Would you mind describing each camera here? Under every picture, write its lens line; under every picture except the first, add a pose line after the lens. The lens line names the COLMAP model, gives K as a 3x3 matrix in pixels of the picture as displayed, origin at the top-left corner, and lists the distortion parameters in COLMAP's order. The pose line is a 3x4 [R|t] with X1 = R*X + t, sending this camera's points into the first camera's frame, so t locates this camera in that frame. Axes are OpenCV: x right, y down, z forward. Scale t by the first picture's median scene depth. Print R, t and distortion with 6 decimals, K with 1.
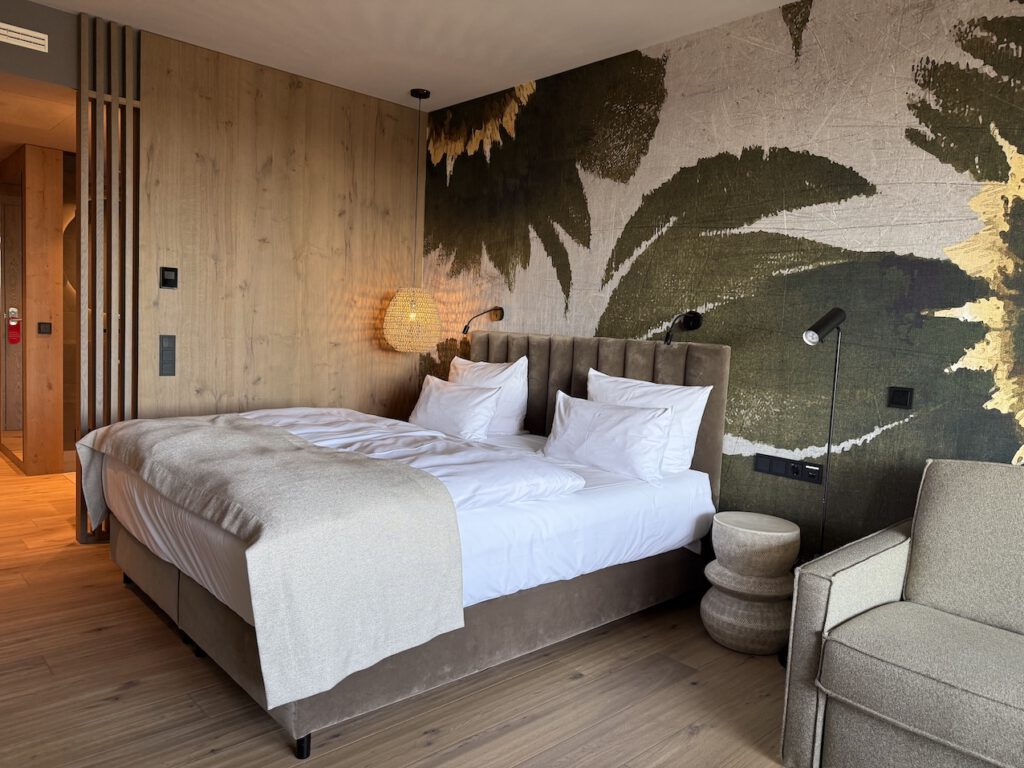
lens RADIAL K [[703.4, 0, 512.0], [0, 703.4, 384.0], [0, 0, 1]] dist [0.064711, -0.111530]
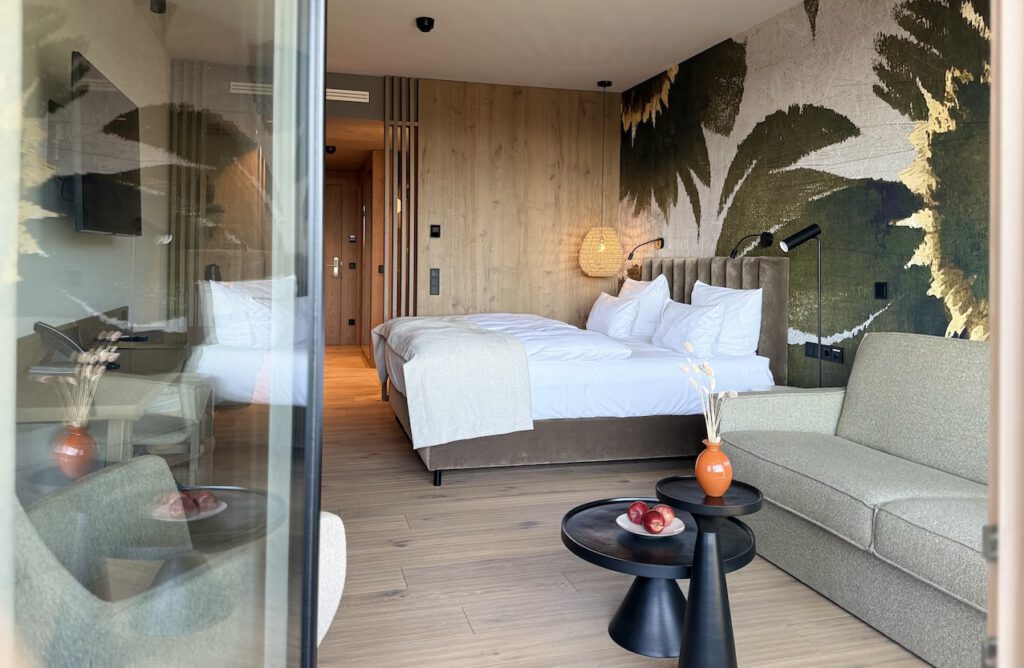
lens RADIAL K [[738.4, 0, 509.2], [0, 738.4, 269.0], [0, 0, 1]] dist [0.000578, -0.257112]
pose [[0.882524, -0.037402, -0.468778, 0.427339], [-0.001604, 0.996587, -0.082533, 0.067120], [0.470265, 0.073589, 0.879452, -0.345358]]
